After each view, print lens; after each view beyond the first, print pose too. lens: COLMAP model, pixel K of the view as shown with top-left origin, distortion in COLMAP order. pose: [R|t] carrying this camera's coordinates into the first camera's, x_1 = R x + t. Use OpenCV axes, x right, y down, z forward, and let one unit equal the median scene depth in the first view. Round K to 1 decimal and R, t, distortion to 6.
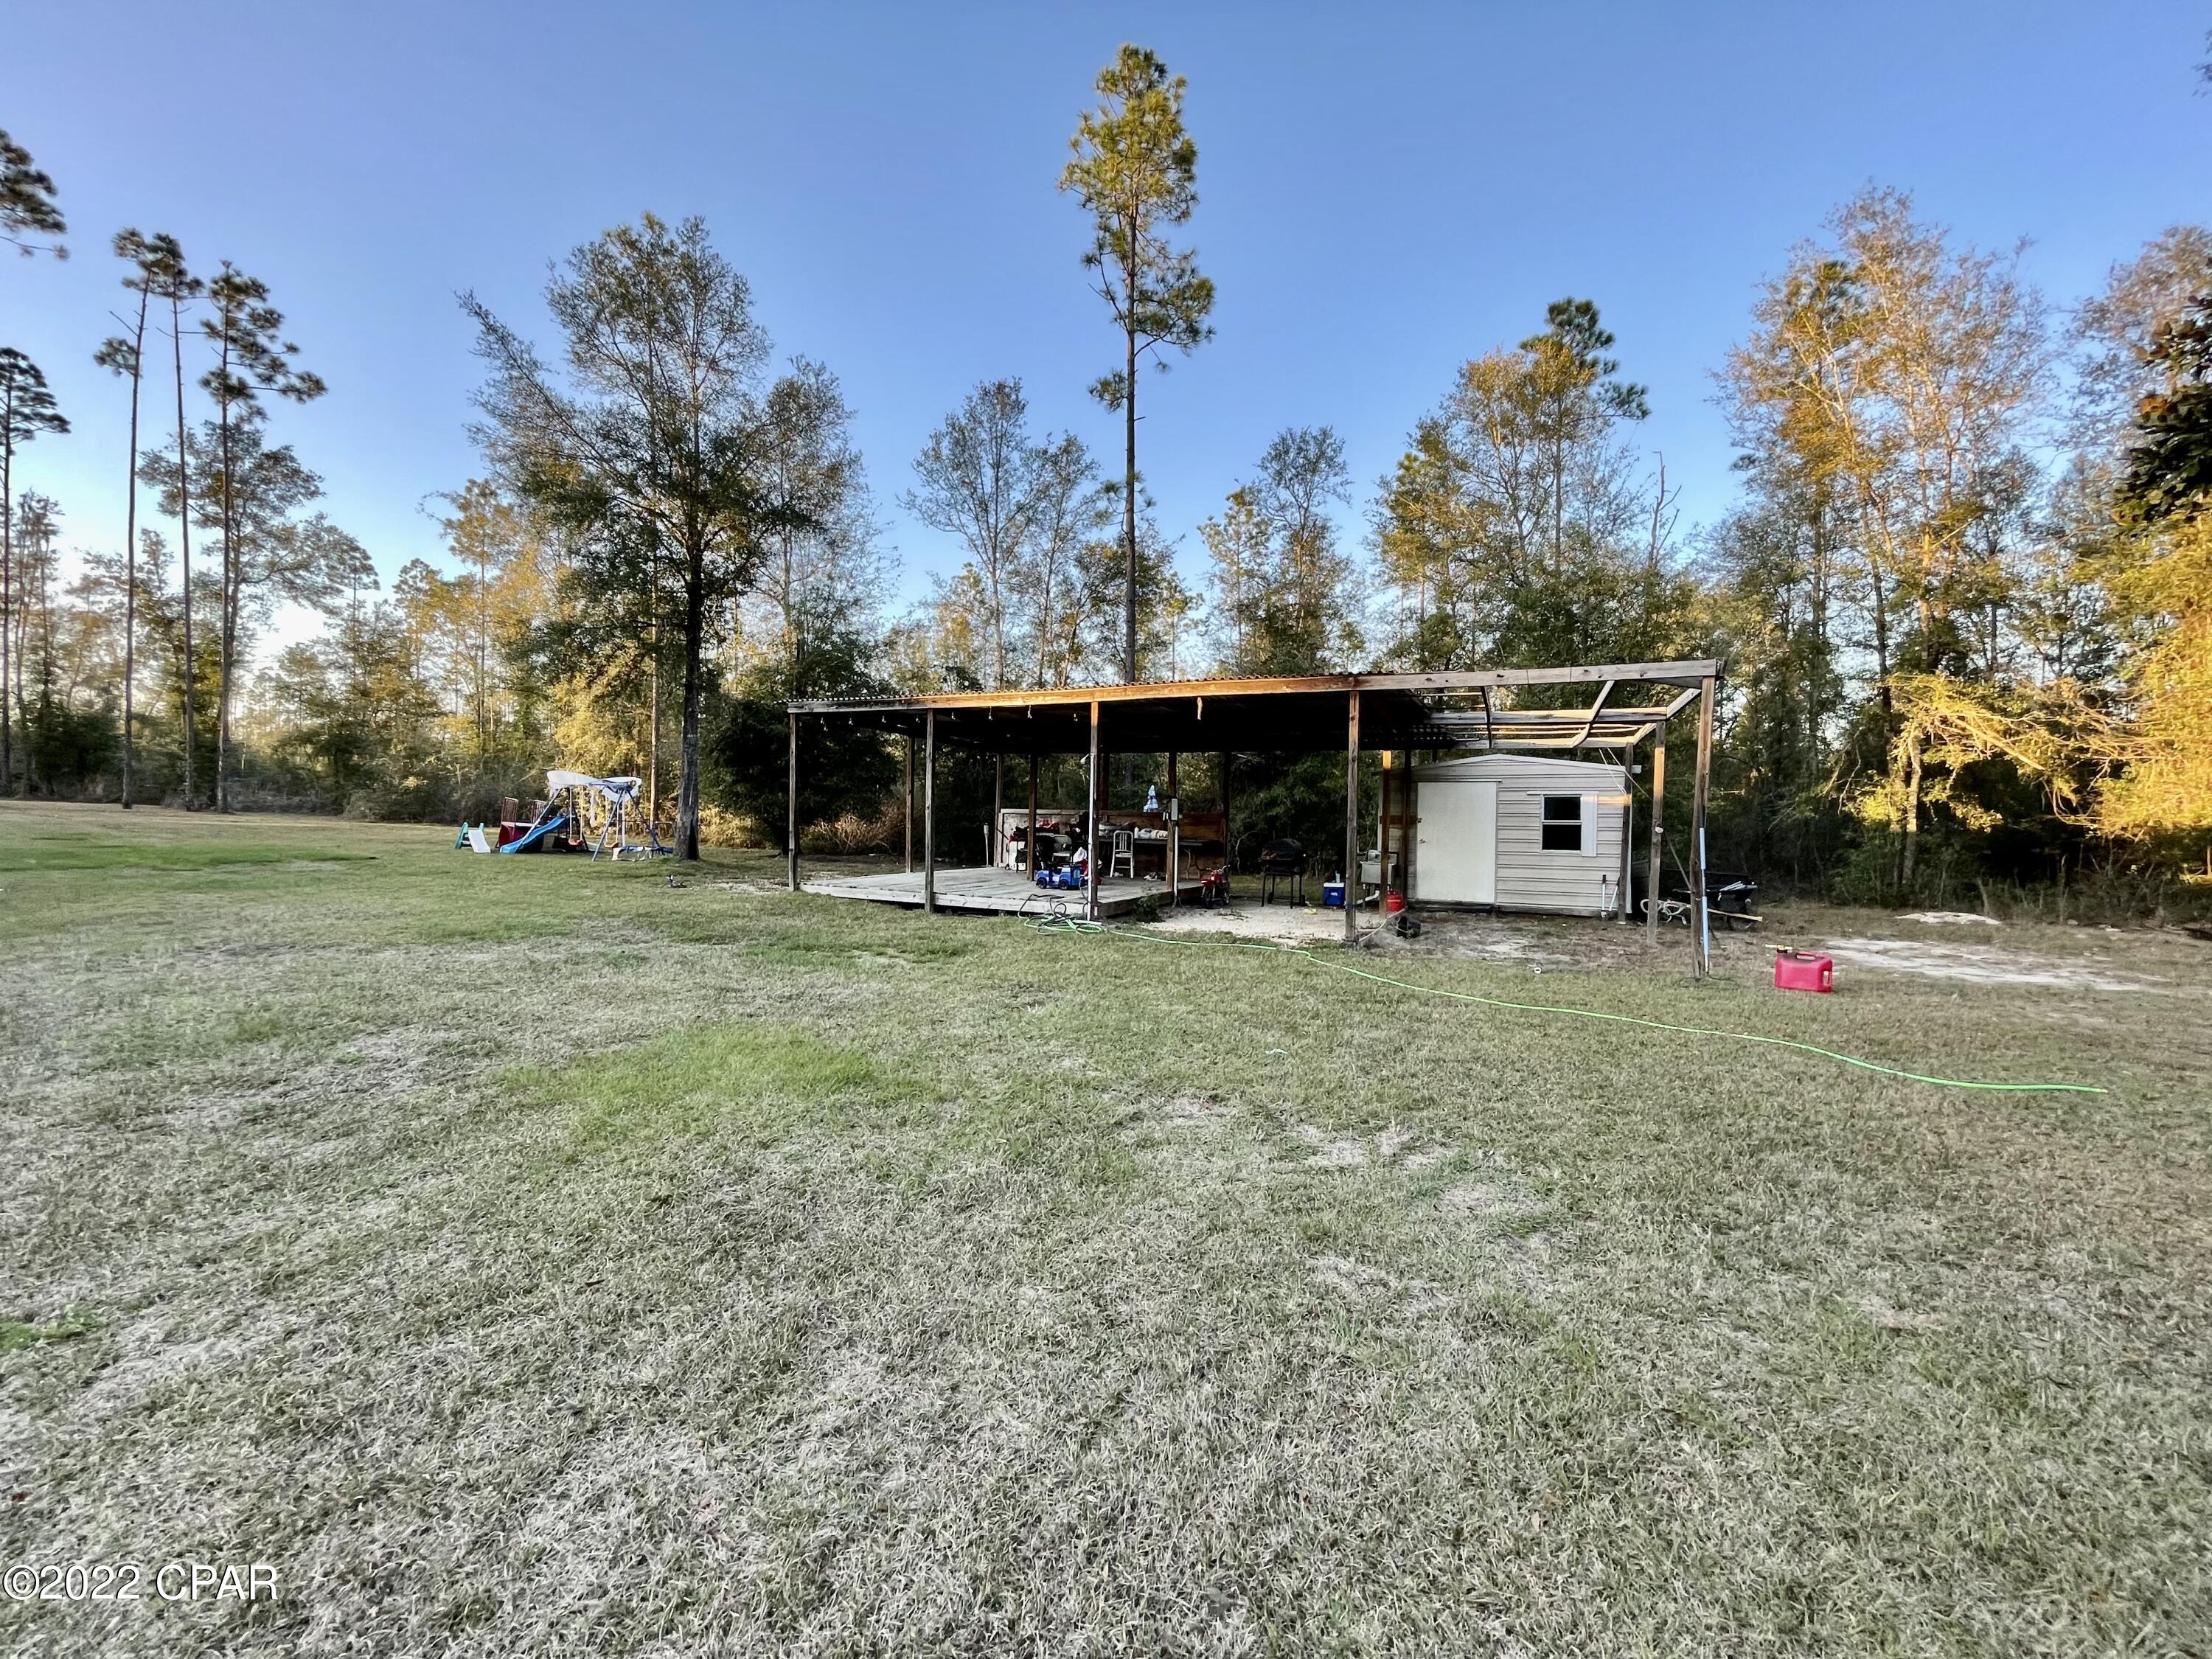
lens RADIAL K [[896.3, 0, 1101.8], [0, 896.3, 835.0], [0, 0, 1]] dist [0.000421, -0.000650]
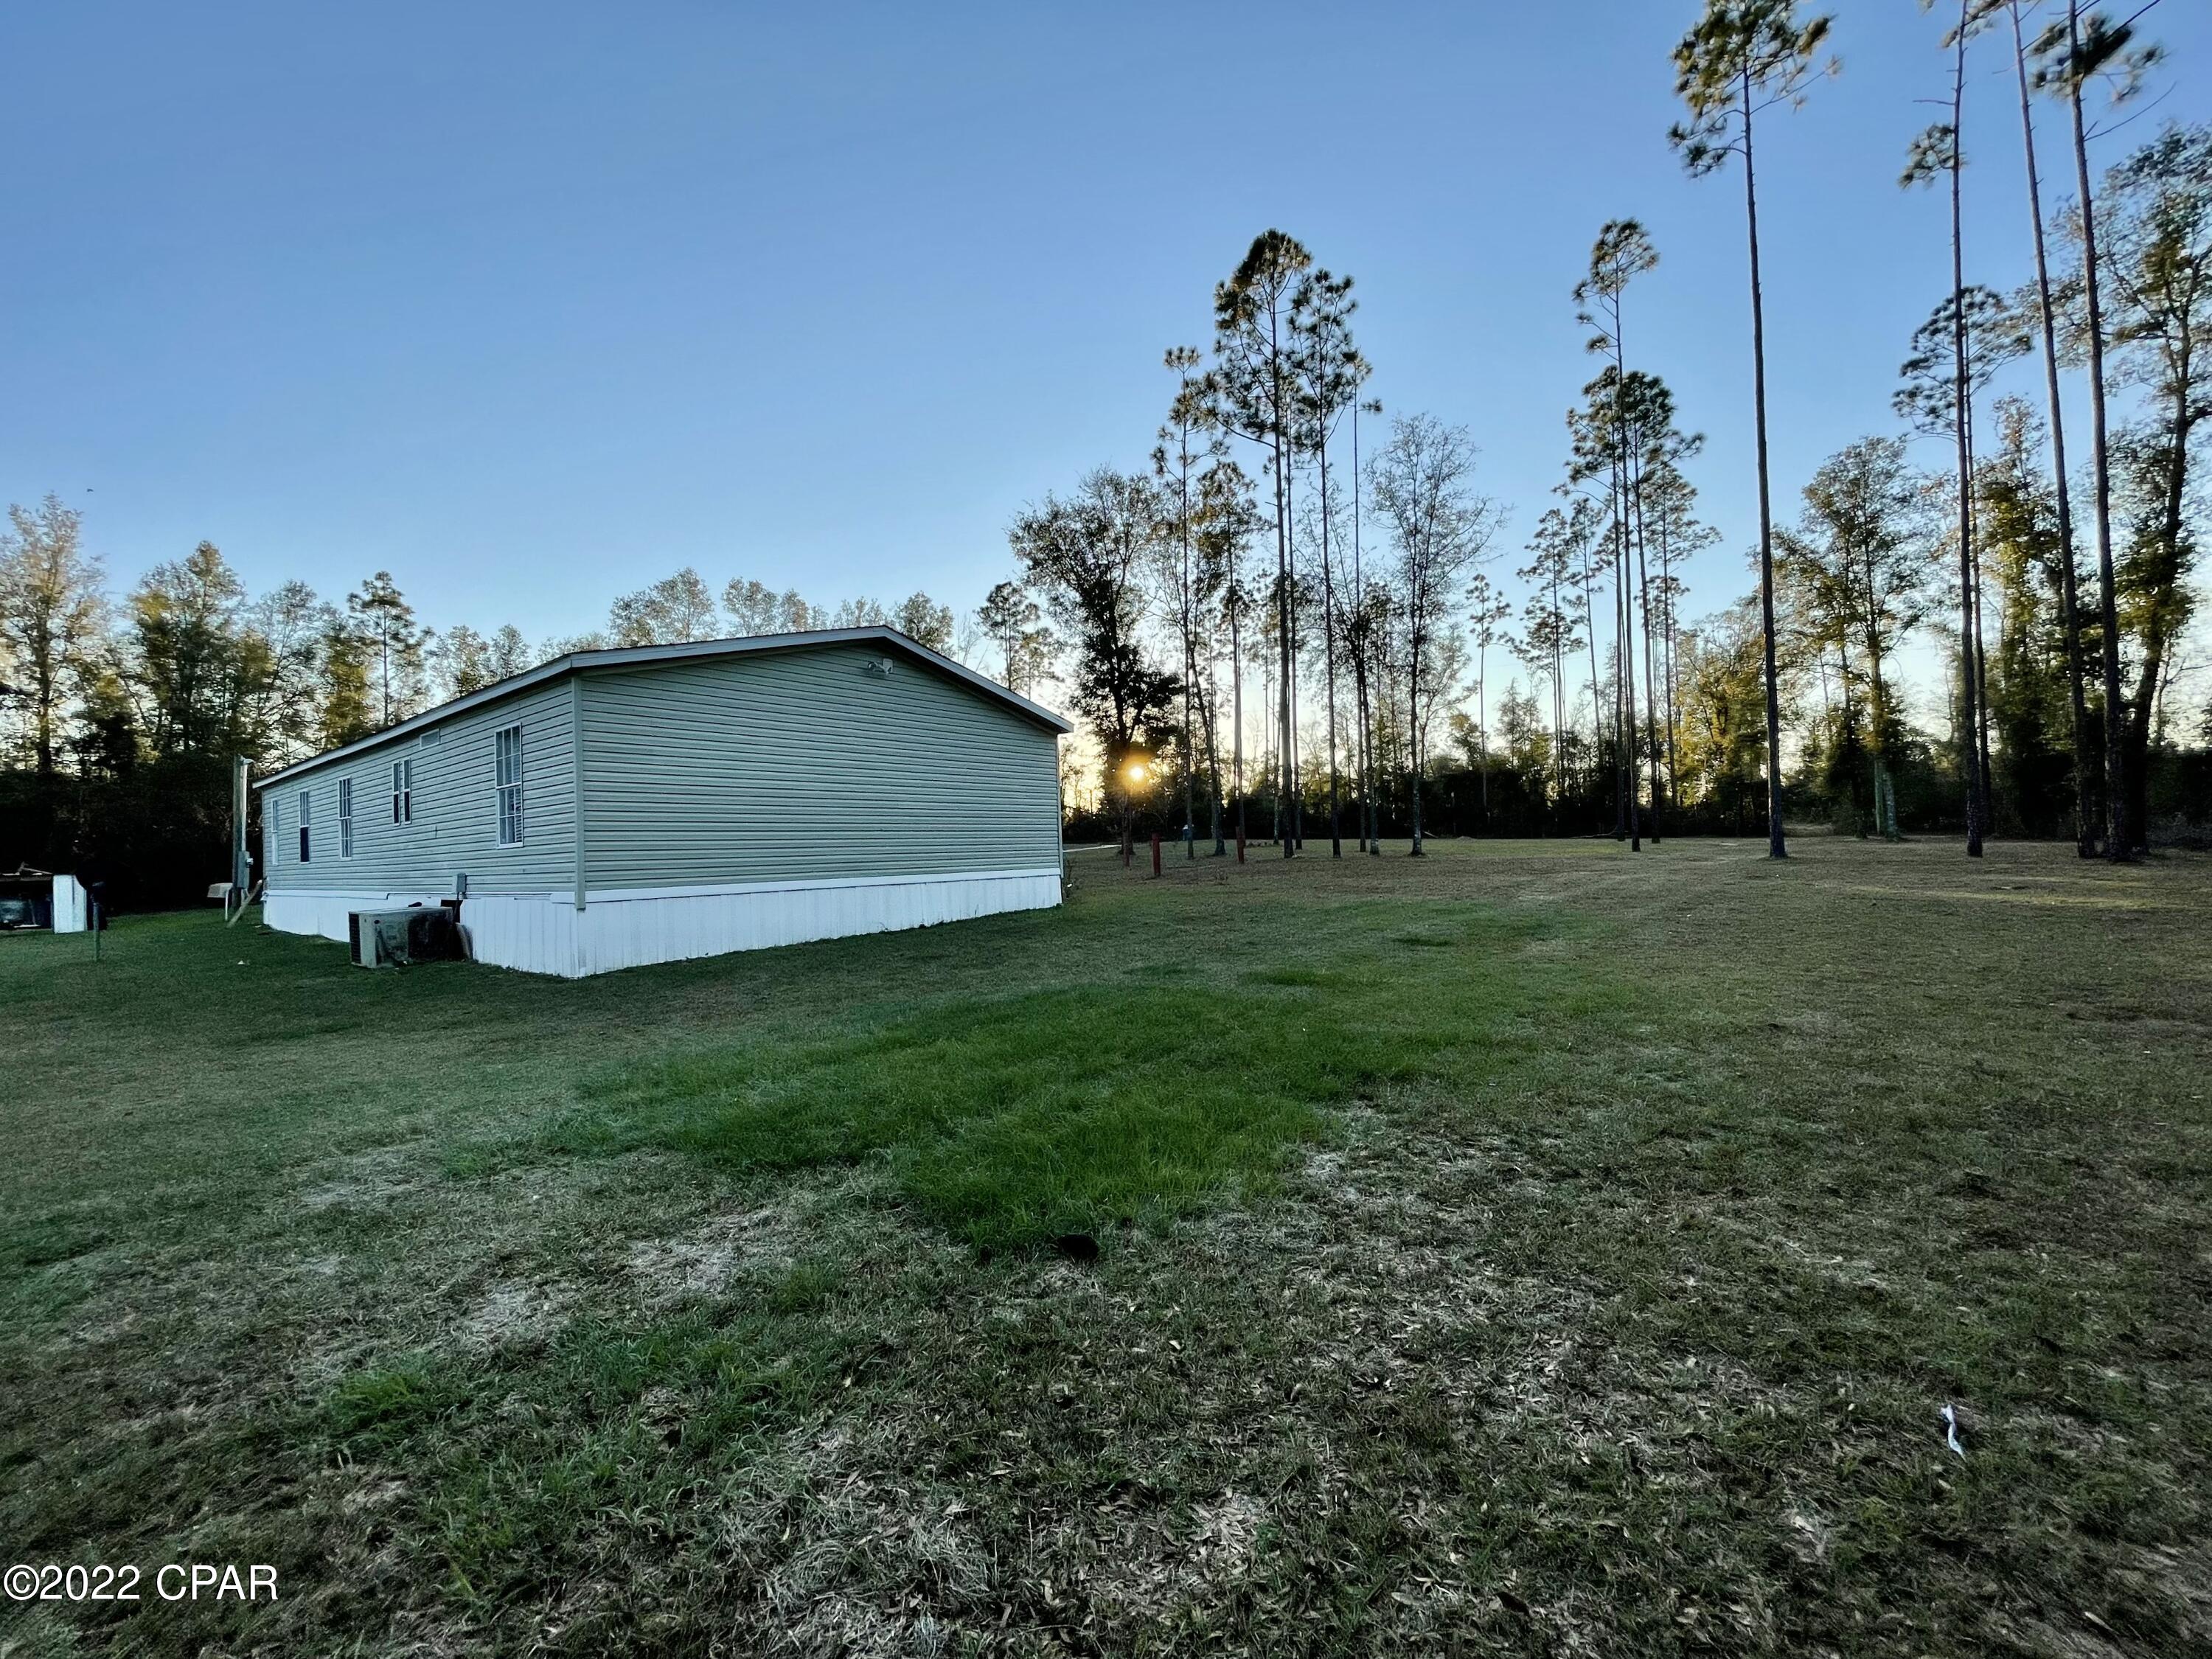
lens RADIAL K [[886.8, 0, 1108.7], [0, 886.8, 831.7], [0, 0, 1]] dist [-0.000547, -0.000072]
pose [[-0.242939, -0.037959, -0.969299, -0.364182], [0.004896, 0.999173, -0.040356, -0.029079], [0.970029, -0.014550, -0.242552, 0.581962]]
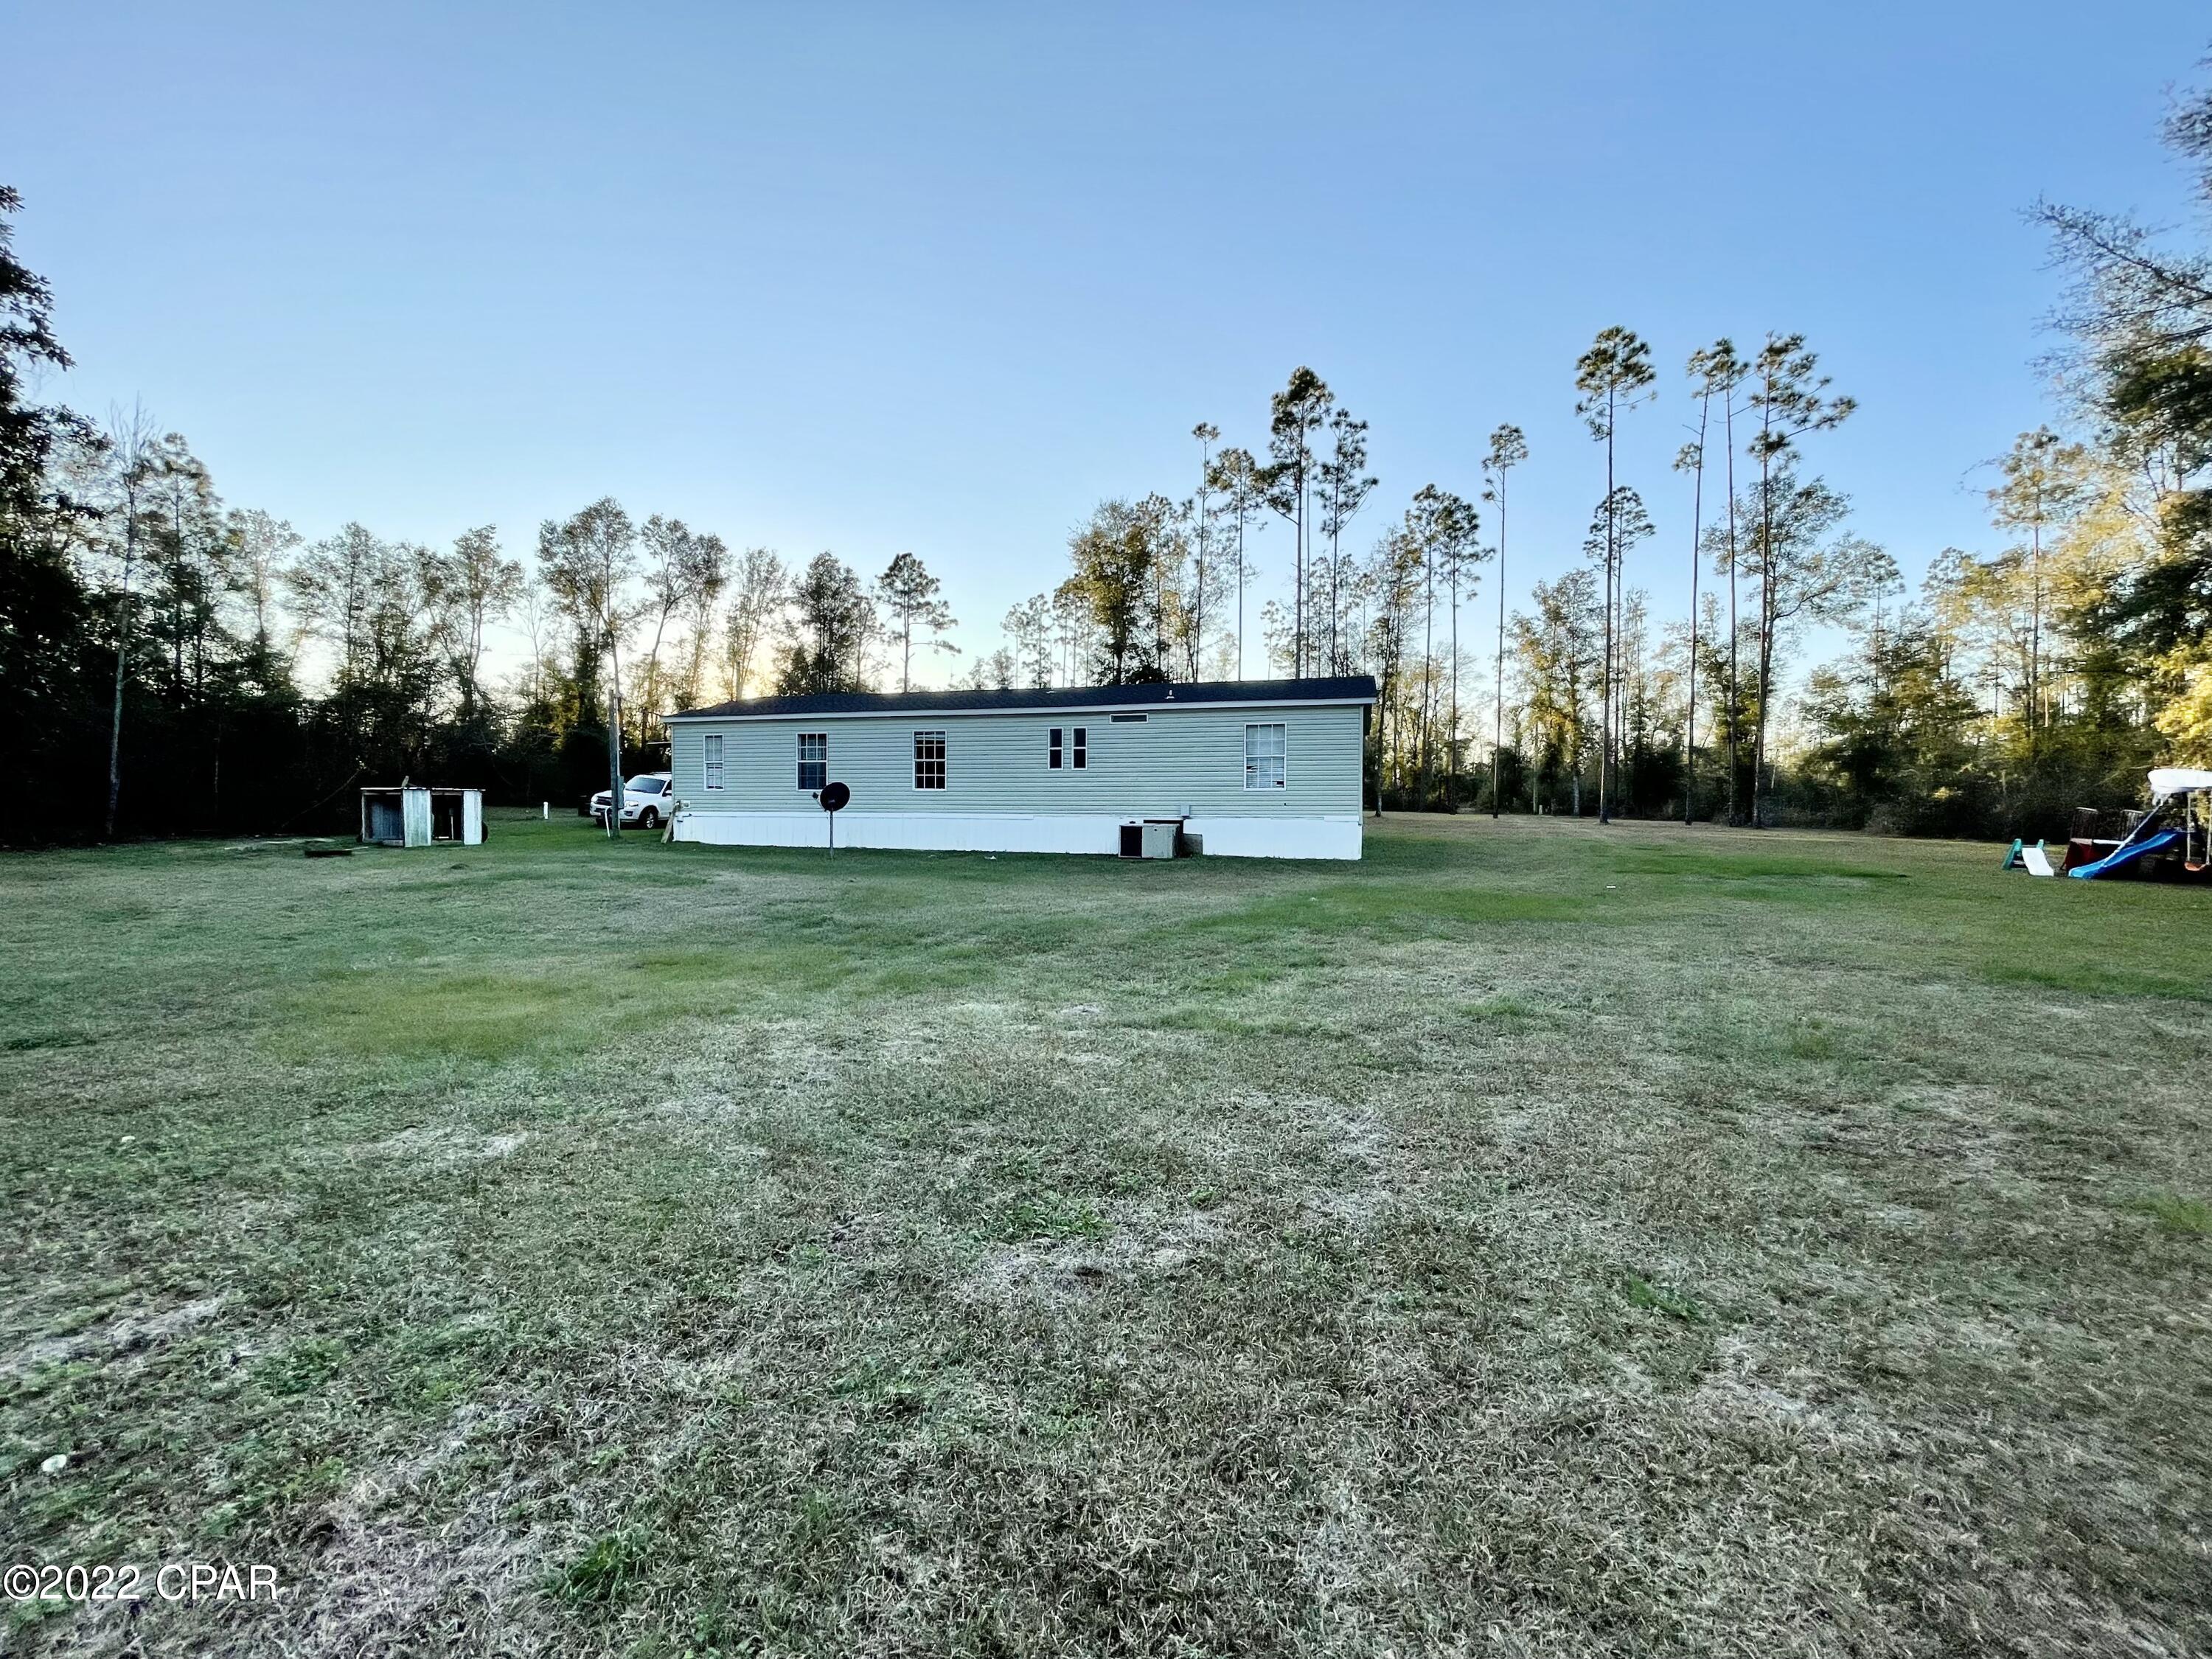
lens RADIAL K [[896.3, 0, 1101.8], [0, 896.3, 835.0], [0, 0, 1]] dist [0.000421, -0.000650]
pose [[0.165731, 0.003003, -0.986166, -0.015122], [-0.018738, 0.999824, -0.000105, -0.000573], [0.985993, 0.018496, 0.165758, 0.009113]]
